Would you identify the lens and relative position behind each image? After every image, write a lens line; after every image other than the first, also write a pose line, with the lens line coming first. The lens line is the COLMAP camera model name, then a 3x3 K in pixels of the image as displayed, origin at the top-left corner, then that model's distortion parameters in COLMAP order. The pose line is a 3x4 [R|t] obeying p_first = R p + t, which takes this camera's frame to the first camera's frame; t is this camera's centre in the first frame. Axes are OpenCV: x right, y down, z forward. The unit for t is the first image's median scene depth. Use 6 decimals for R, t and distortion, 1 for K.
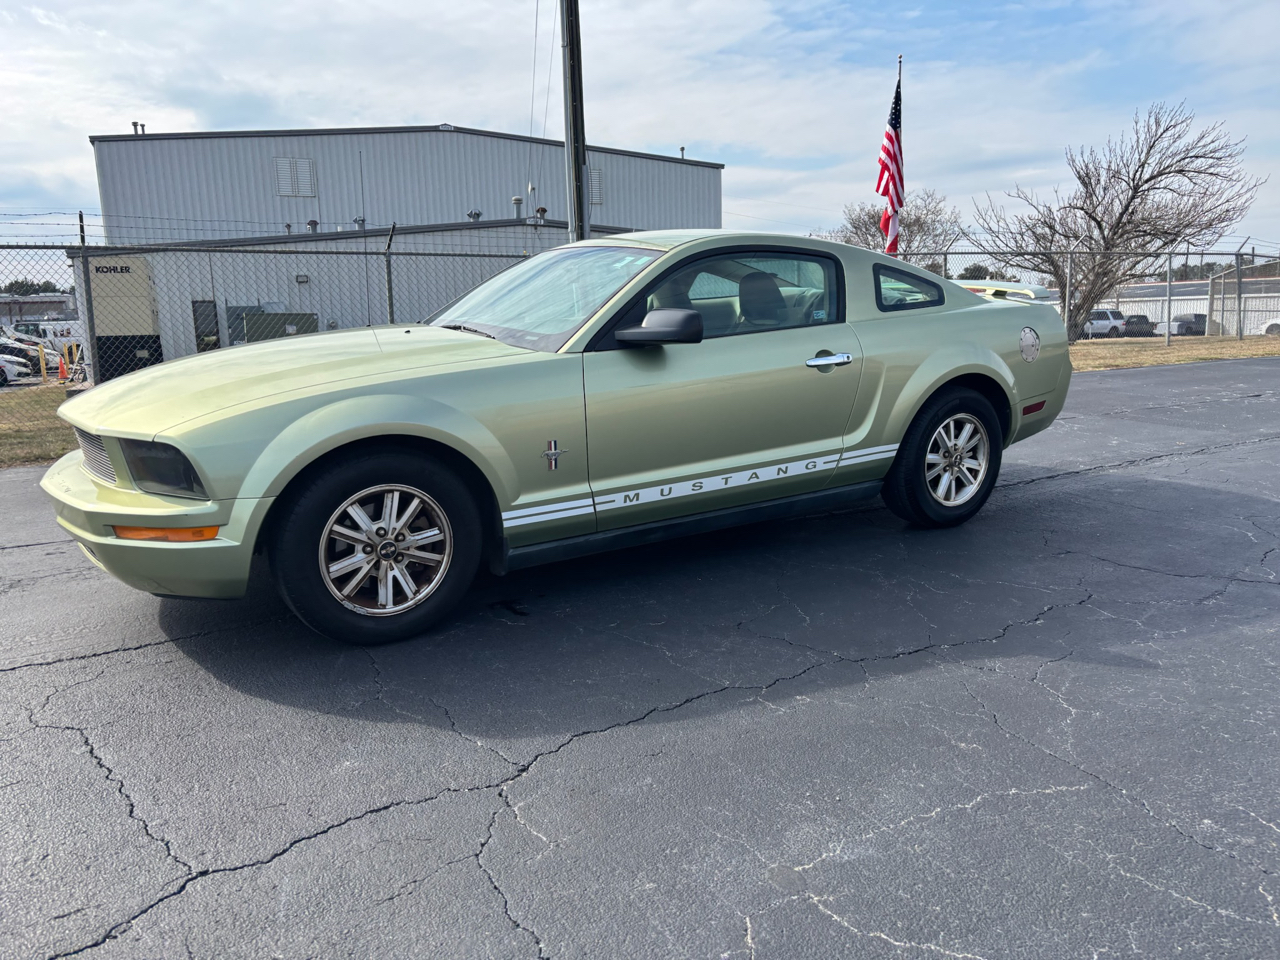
lens RADIAL K [[980.5, 0, 637.2], [0, 980.5, 483.7], [0, 0, 1]] dist [0.051384, -0.064763]
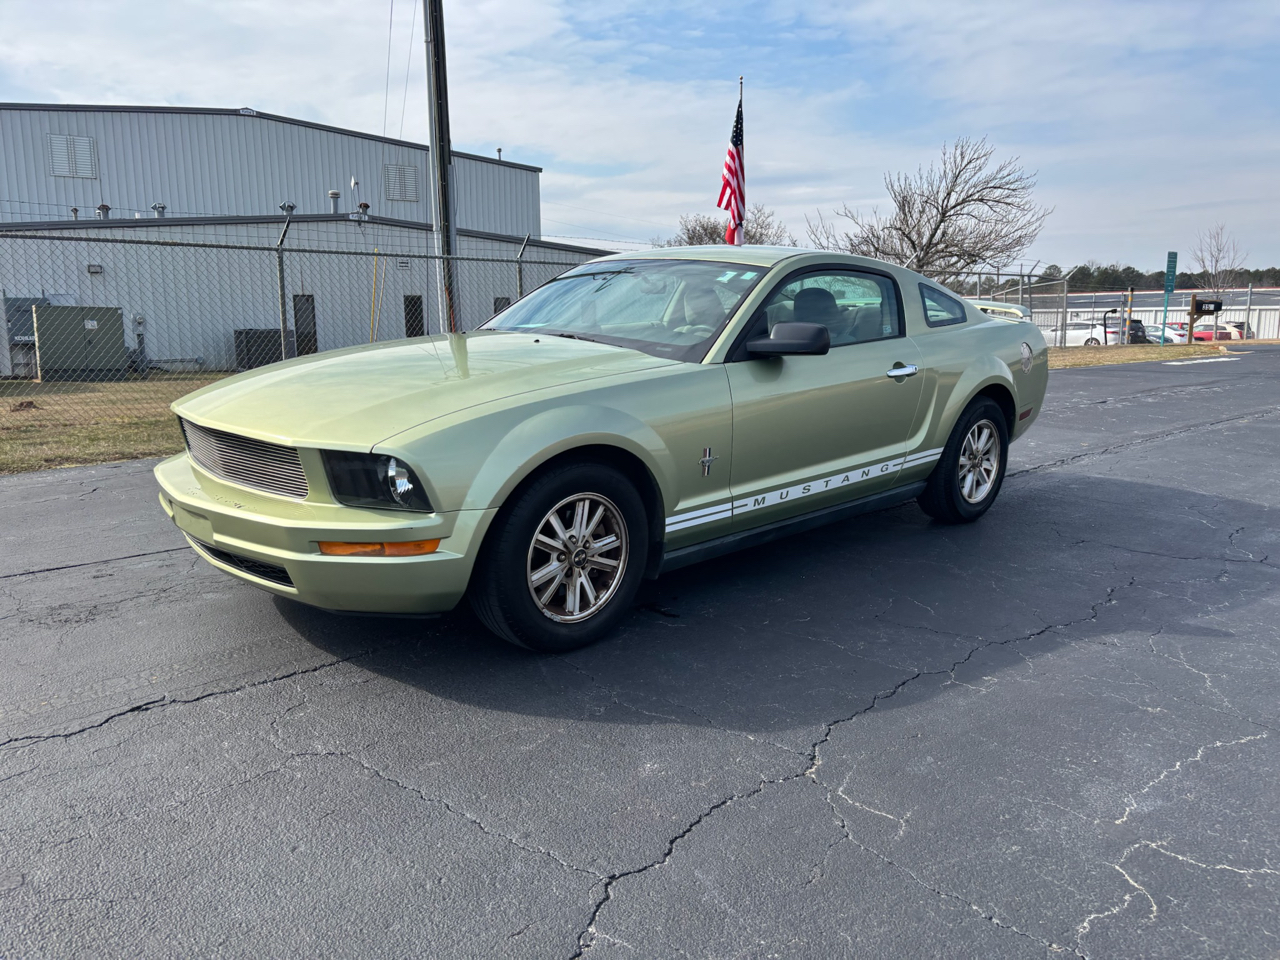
lens RADIAL K [[980.5, 0, 637.2], [0, 980.5, 483.7], [0, 0, 1]] dist [0.051384, -0.064763]
pose [[0.974675, -0.016770, 0.222997, -0.298110], [0.017277, 0.999851, -0.000326, -0.005251], [-0.222959, 0.004170, 0.974819, 0.002166]]
